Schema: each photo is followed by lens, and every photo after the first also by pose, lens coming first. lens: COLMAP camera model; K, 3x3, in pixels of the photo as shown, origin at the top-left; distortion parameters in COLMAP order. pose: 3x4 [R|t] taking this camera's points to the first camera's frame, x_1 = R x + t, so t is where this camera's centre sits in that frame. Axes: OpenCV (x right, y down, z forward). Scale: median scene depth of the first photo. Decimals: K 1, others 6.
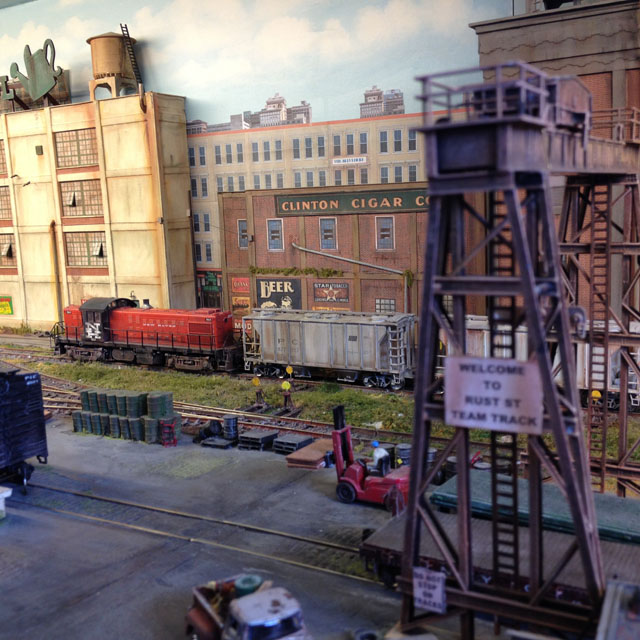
lens RADIAL K [[838.6, 0, 320.7], [0, 838.6, 331.7], [0, 0, 1]] dist [0.187772, -0.445904]
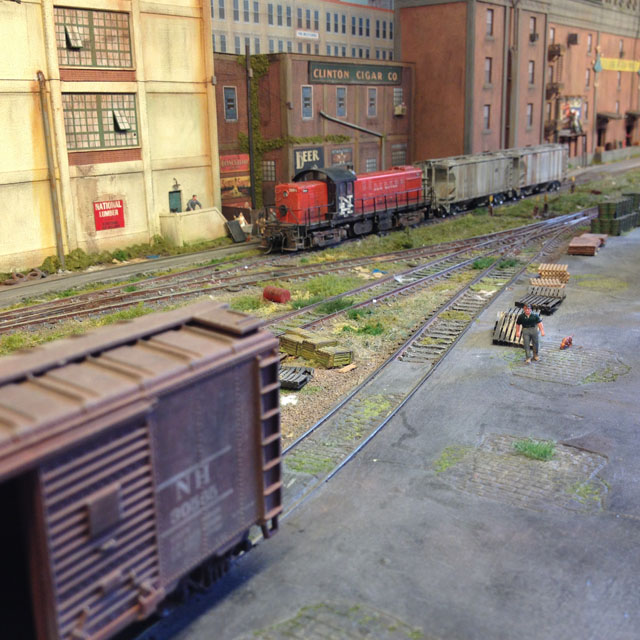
lens RADIAL K [[838.6, 0, 320.7], [0, 838.6, 331.7], [0, 0, 1]] dist [0.187772, -0.445904]
pose [[0.046544, -0.210082, 0.976575, -1.059842], [0.171762, 0.964757, 0.199354, -0.048686], [-0.984038, 0.158460, 0.080988, 0.915355]]
